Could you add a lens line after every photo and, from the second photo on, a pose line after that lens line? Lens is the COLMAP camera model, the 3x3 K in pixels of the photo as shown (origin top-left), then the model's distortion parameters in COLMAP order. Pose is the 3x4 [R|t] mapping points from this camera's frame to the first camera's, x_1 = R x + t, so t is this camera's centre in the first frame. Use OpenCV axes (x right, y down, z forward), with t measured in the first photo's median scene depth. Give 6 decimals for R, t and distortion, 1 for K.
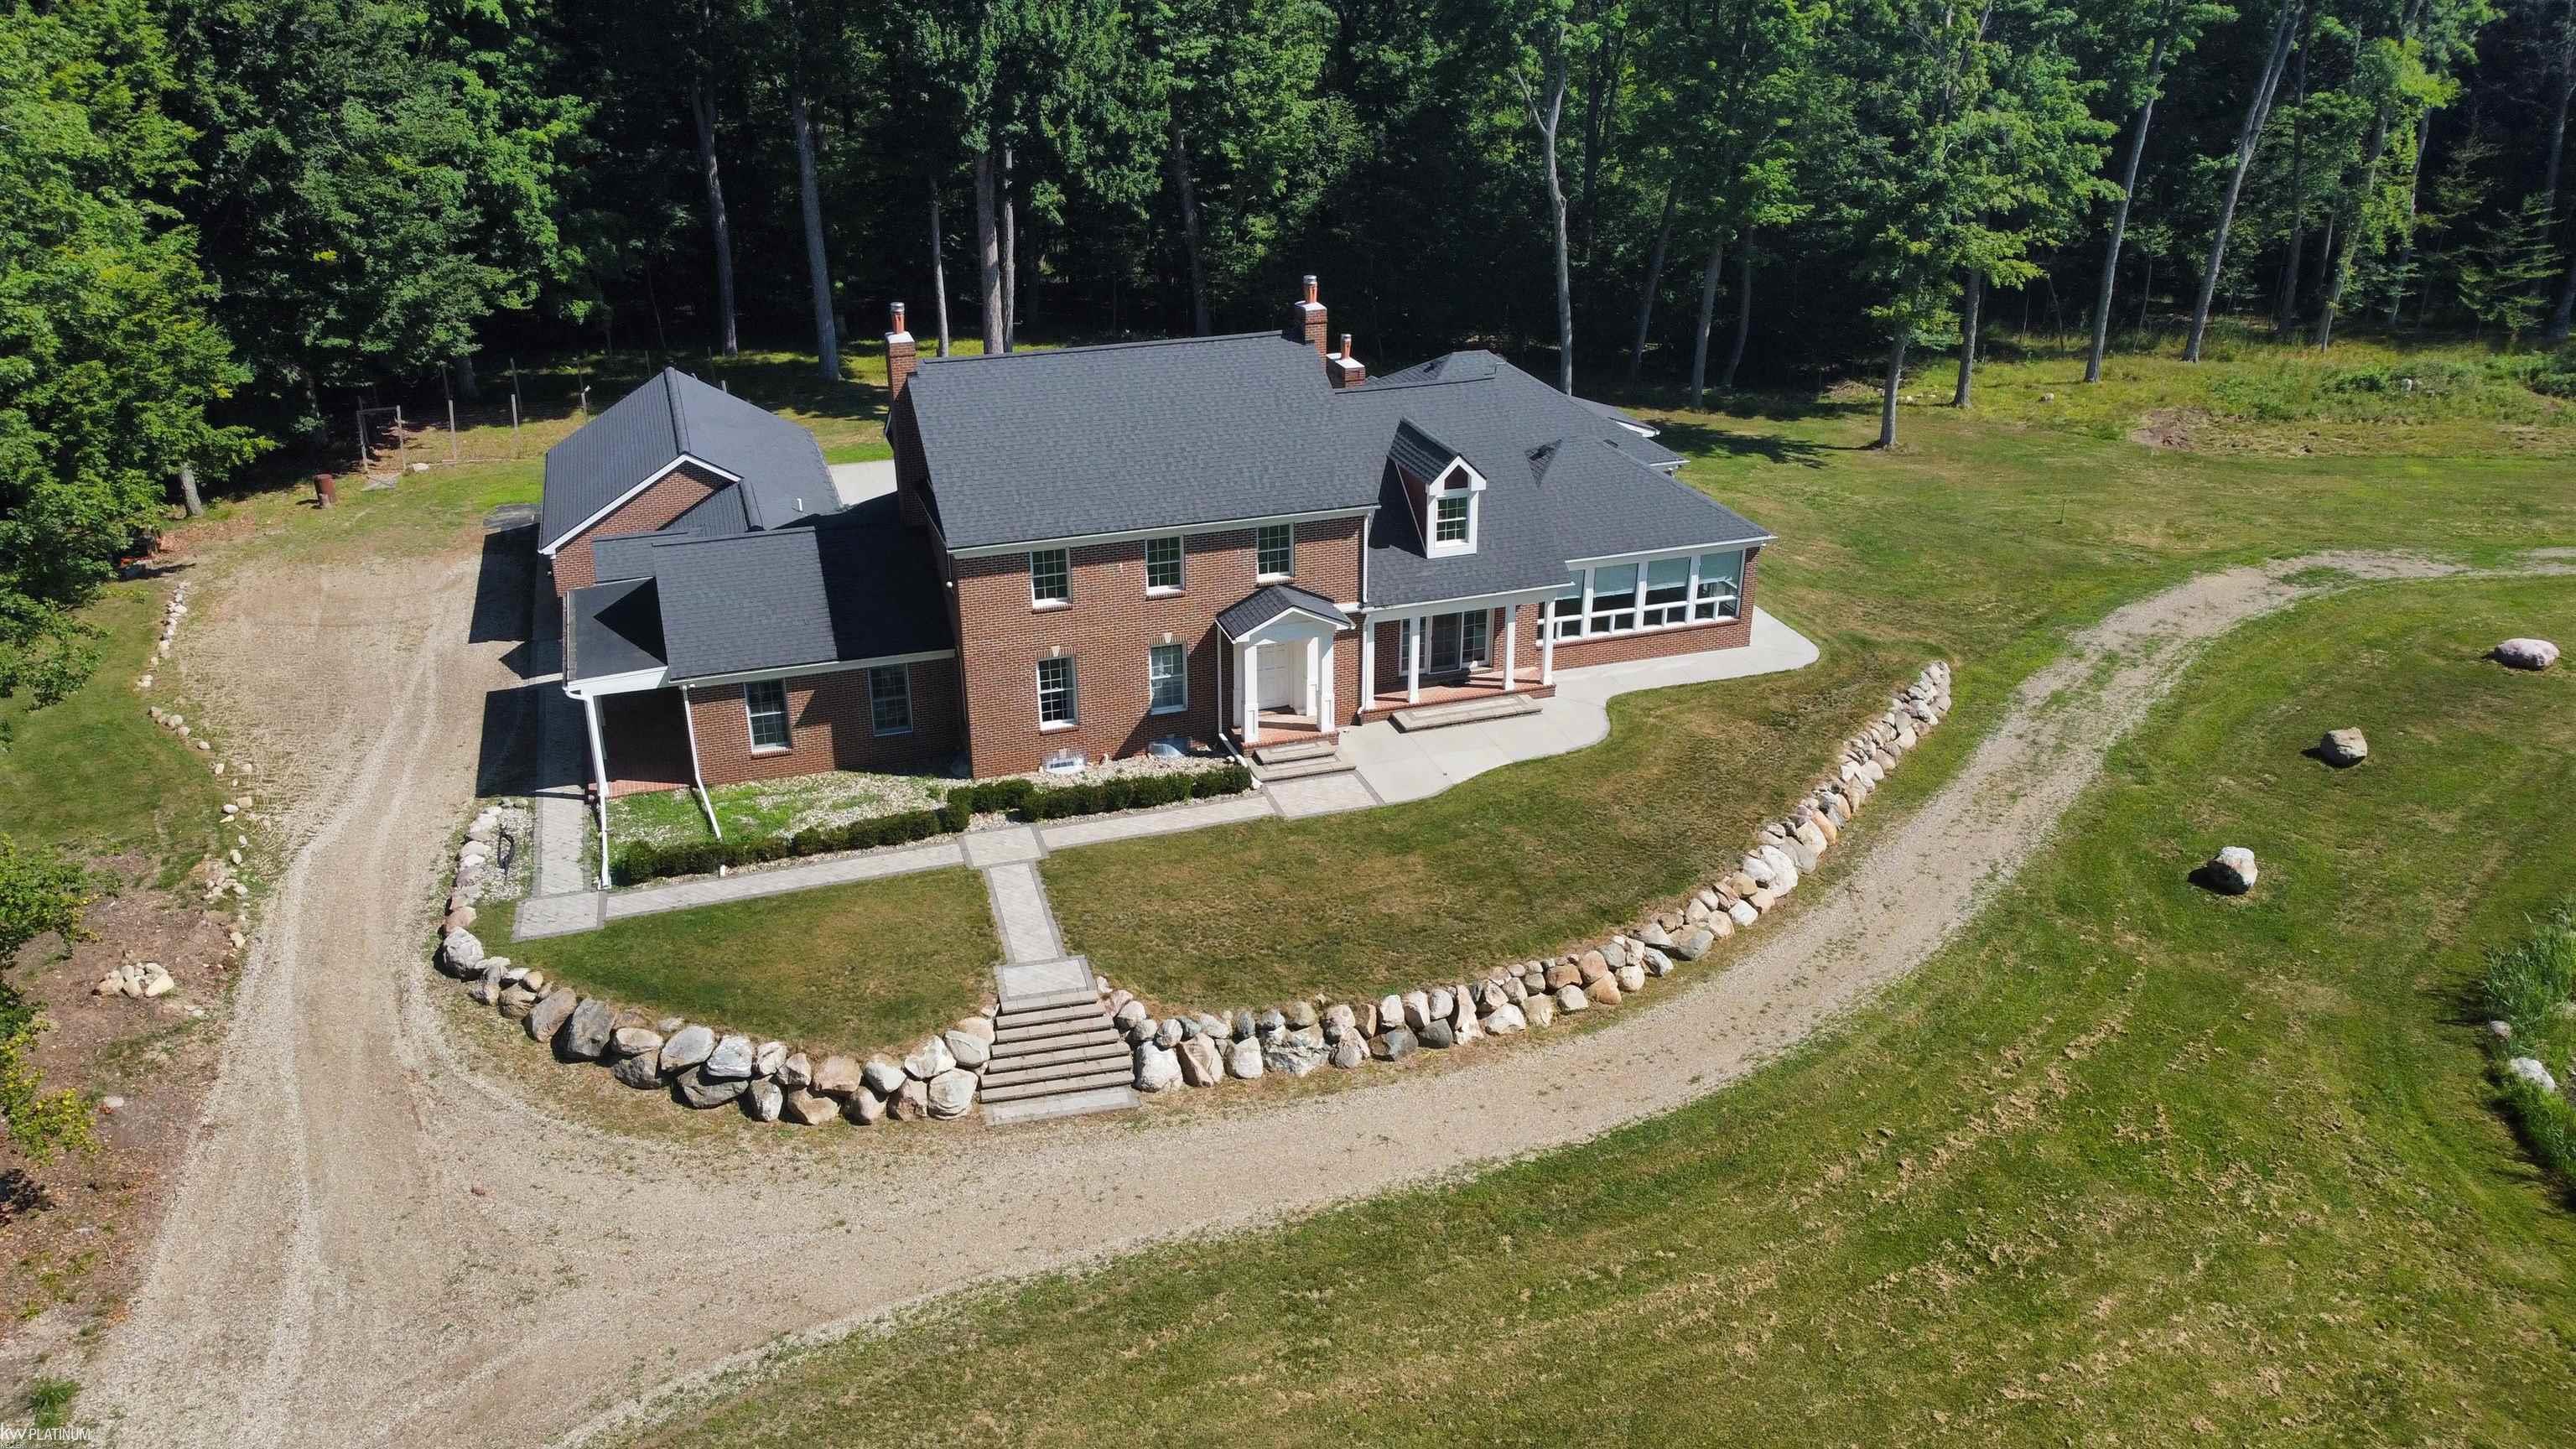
lens RADIAL K [[1936.7, 0, 1276.7], [0, 1936.7, 733.9], [0, 0, 1]] dist [0.001659, -0.014967]
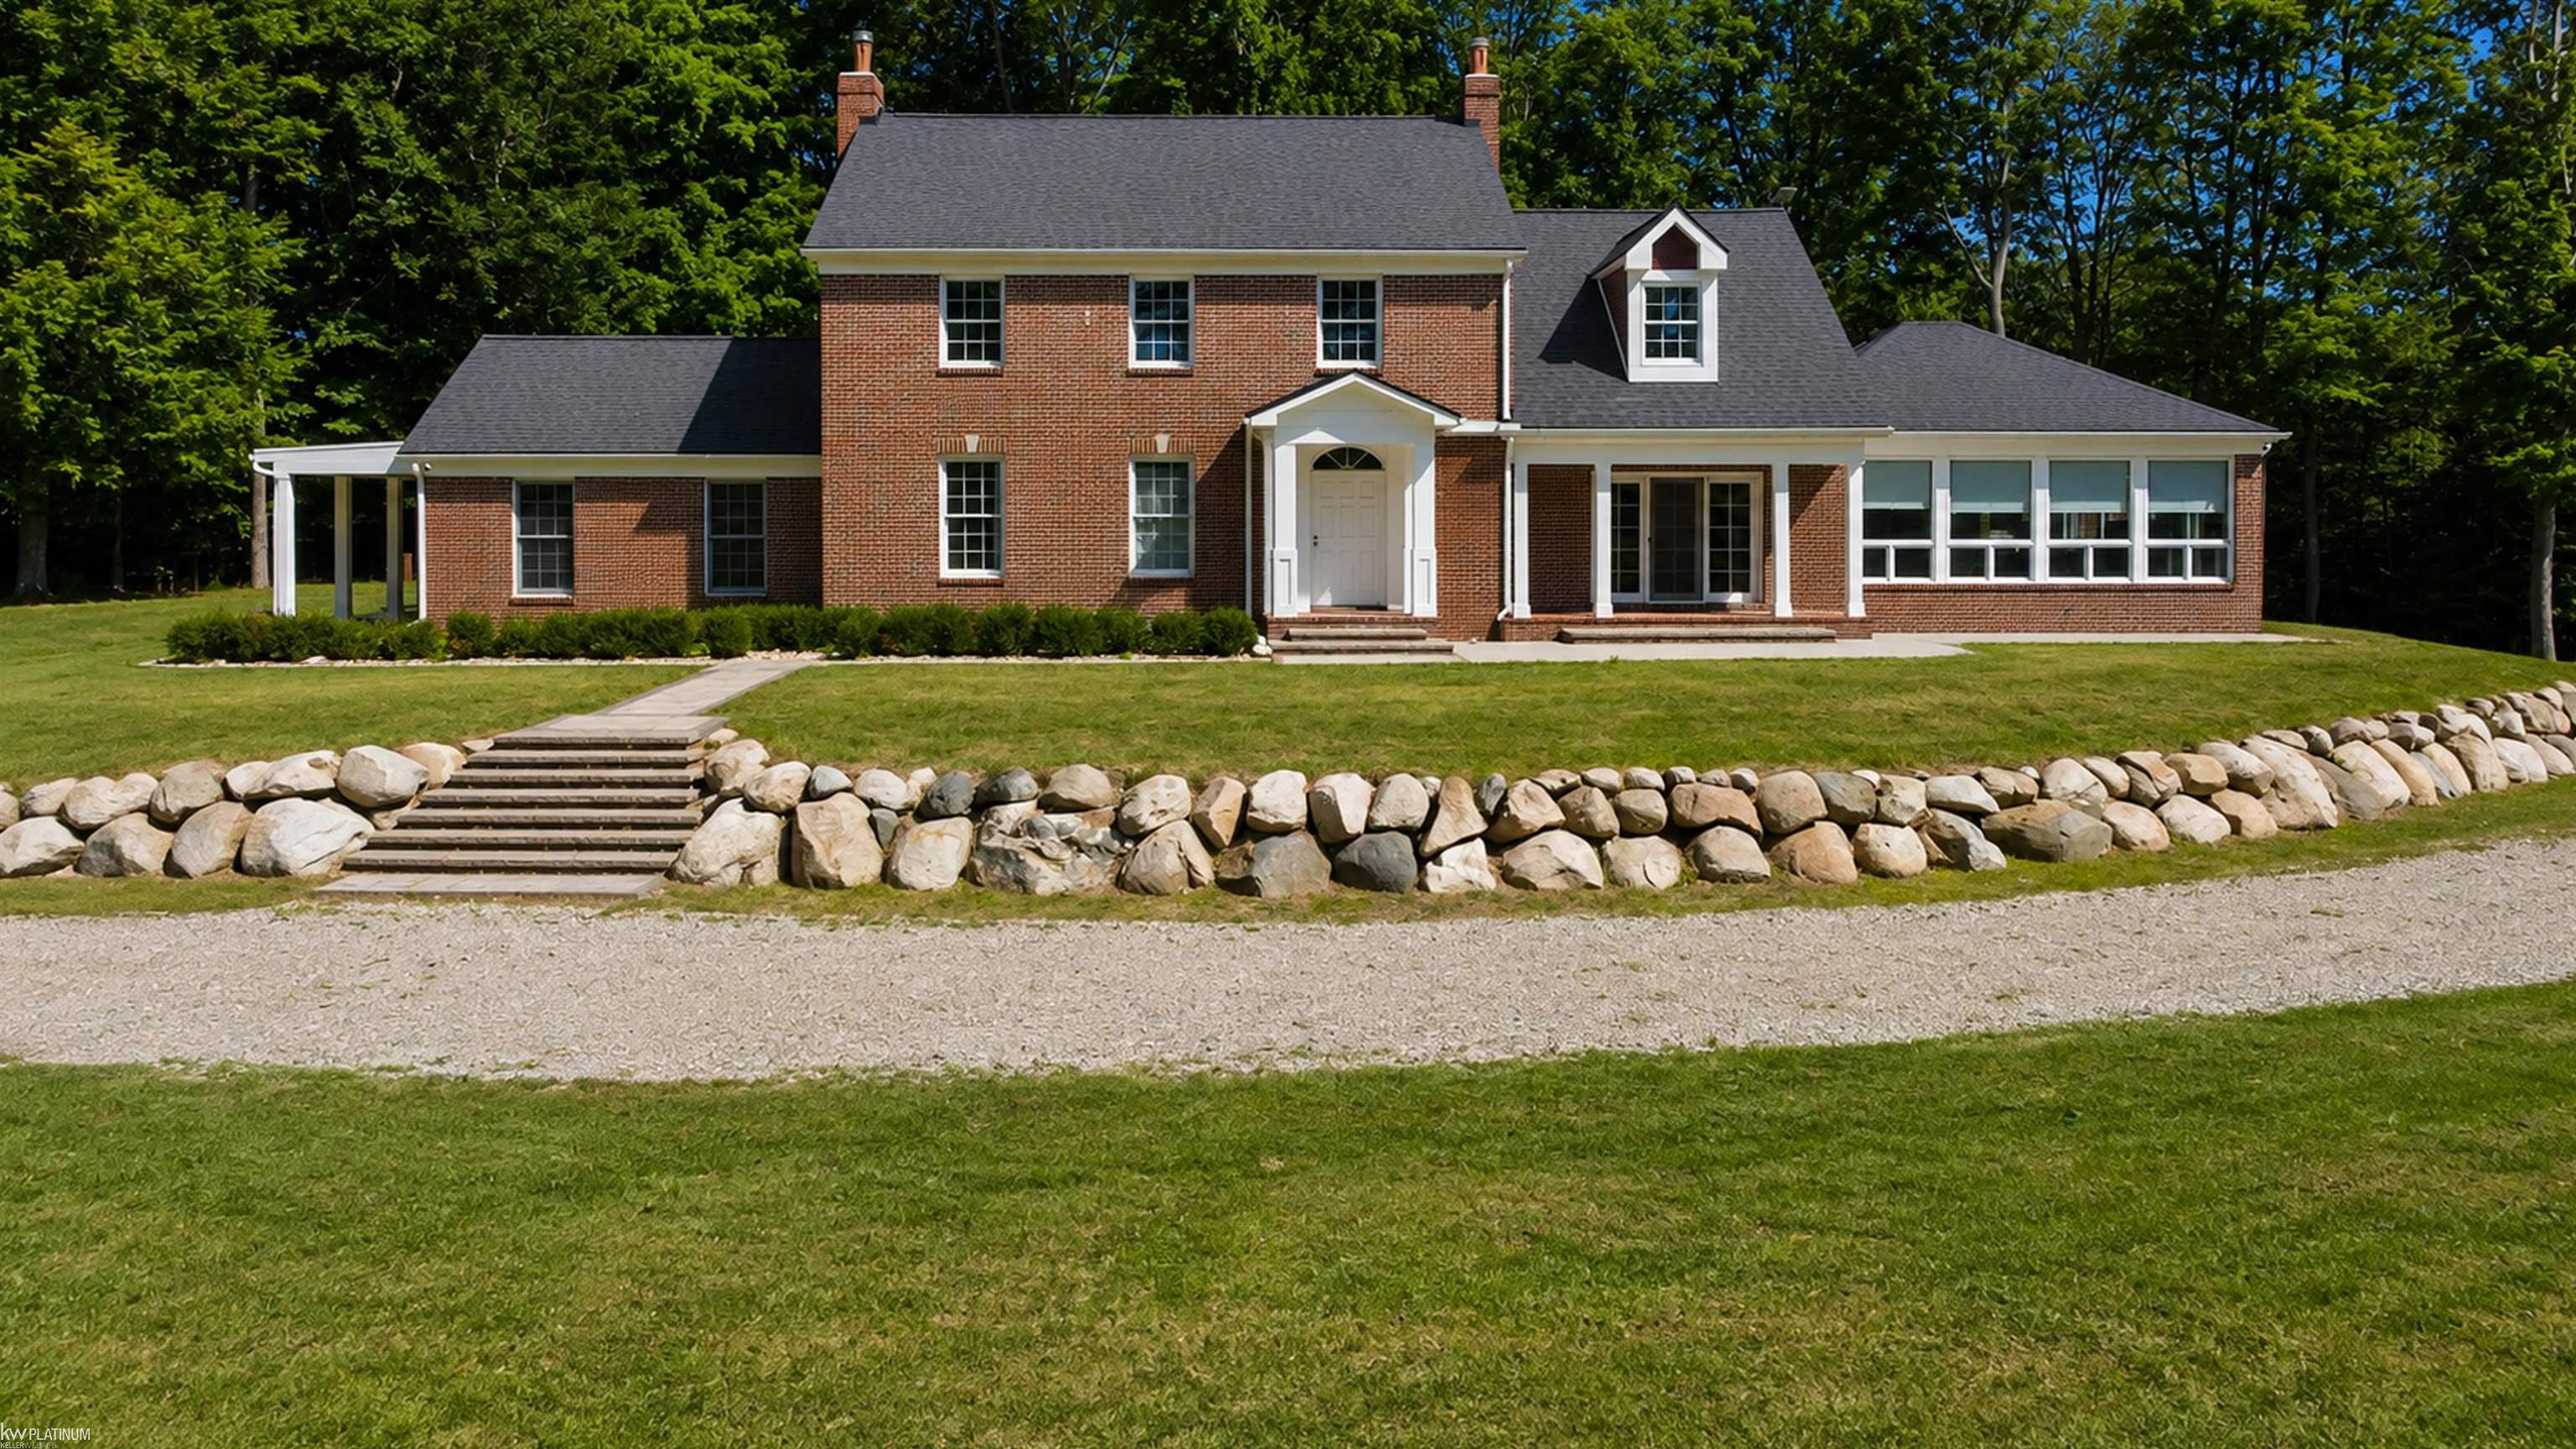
lens RADIAL K [[1936.7, 0, 1274.9], [0, 1936.7, 701.1], [0, 0, 1]] dist [0.001659, -0.014967]
pose [[0.960015, 0.022586, -0.279036, 0.141621], [-0.116288, 0.938851, -0.324092, 0.207787], [0.254654, 0.343582, 0.903938, 0.466268]]
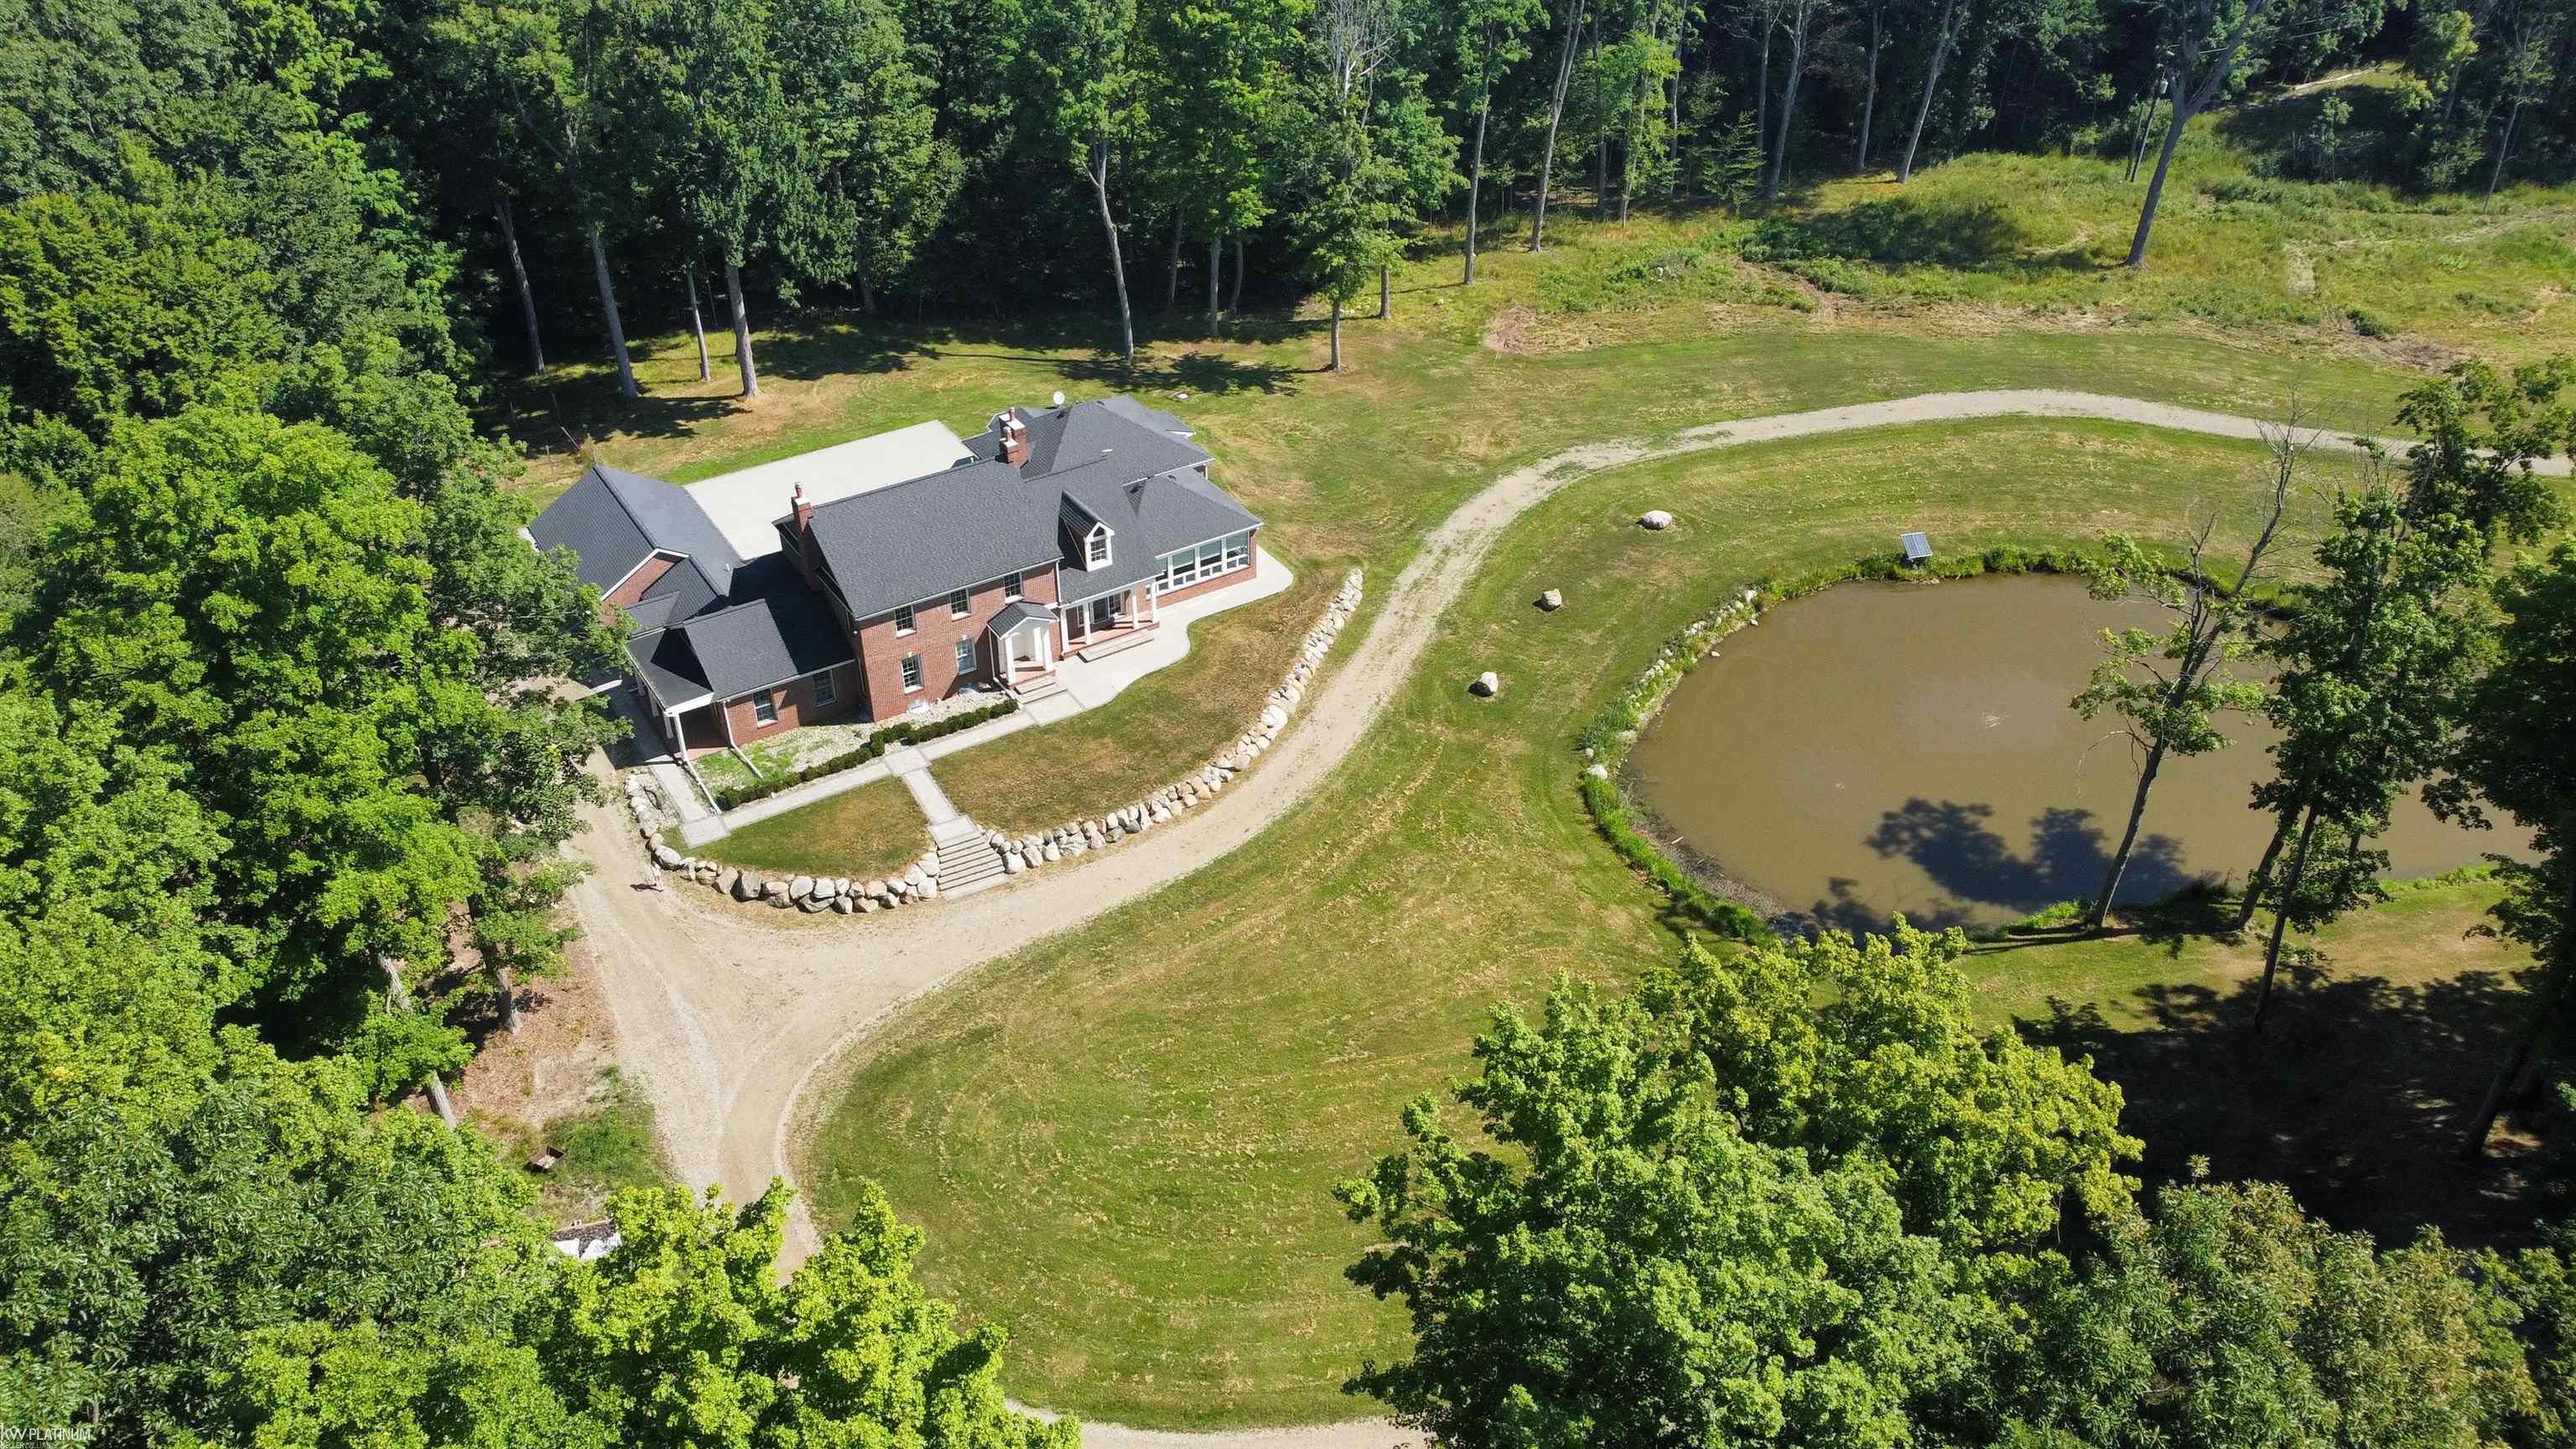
lens RADIAL K [[1936.7, 0, 1277.4], [0, 1936.7, 745.7], [0, 0, 1]] dist [0.001659, -0.014967]
pose [[0.968996, -0.141741, 0.202375, -0.153291], [0.099373, 0.973491, 0.206012, -0.299396], [-0.226210, -0.179514, 0.957394, -0.913453]]
